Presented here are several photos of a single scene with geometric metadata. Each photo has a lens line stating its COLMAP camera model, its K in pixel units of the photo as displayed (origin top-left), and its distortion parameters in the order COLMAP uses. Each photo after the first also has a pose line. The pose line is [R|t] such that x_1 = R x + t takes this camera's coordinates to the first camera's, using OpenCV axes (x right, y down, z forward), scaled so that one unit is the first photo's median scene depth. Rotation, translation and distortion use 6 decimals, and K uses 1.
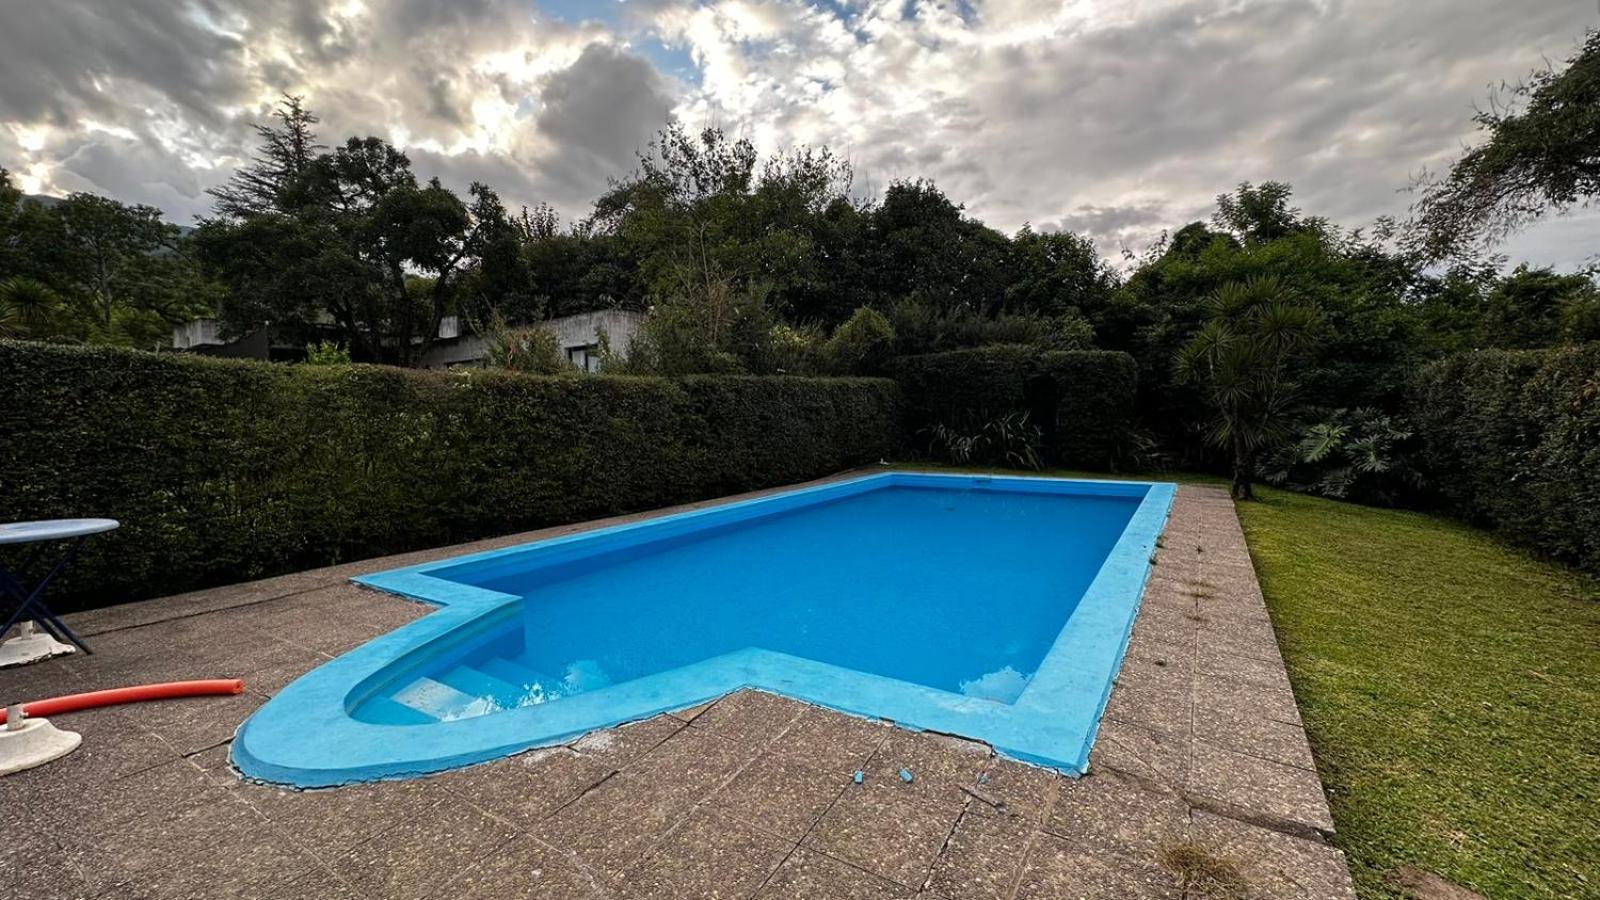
lens RADIAL K [[643.2, 0, 800.0], [0, 643.2, 450.0], [0, 0, 1]] dist [-0.002457, -0.000270]
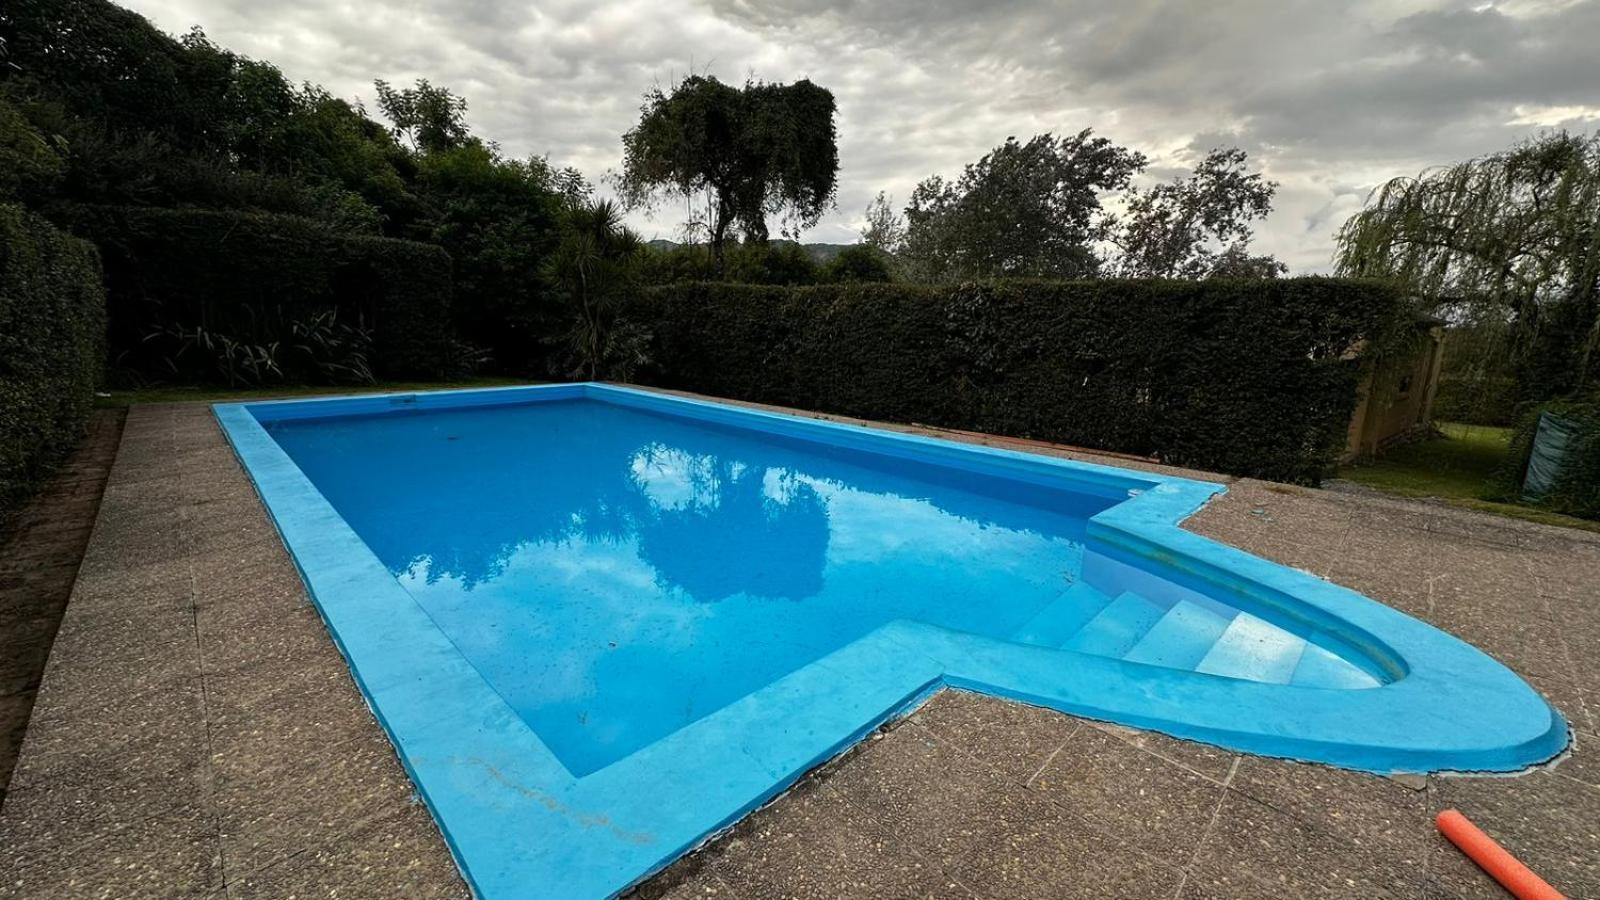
lens RADIAL K [[643.2, 0, 800.0], [0, 643.2, 450.0], [0, 0, 1]] dist [-0.002457, -0.000270]
pose [[0.232352, -0.174398, 0.956869, -1.051618], [0.035281, 0.984657, 0.170895, -0.024922], [-0.971992, -0.005949, 0.234940, 1.016408]]
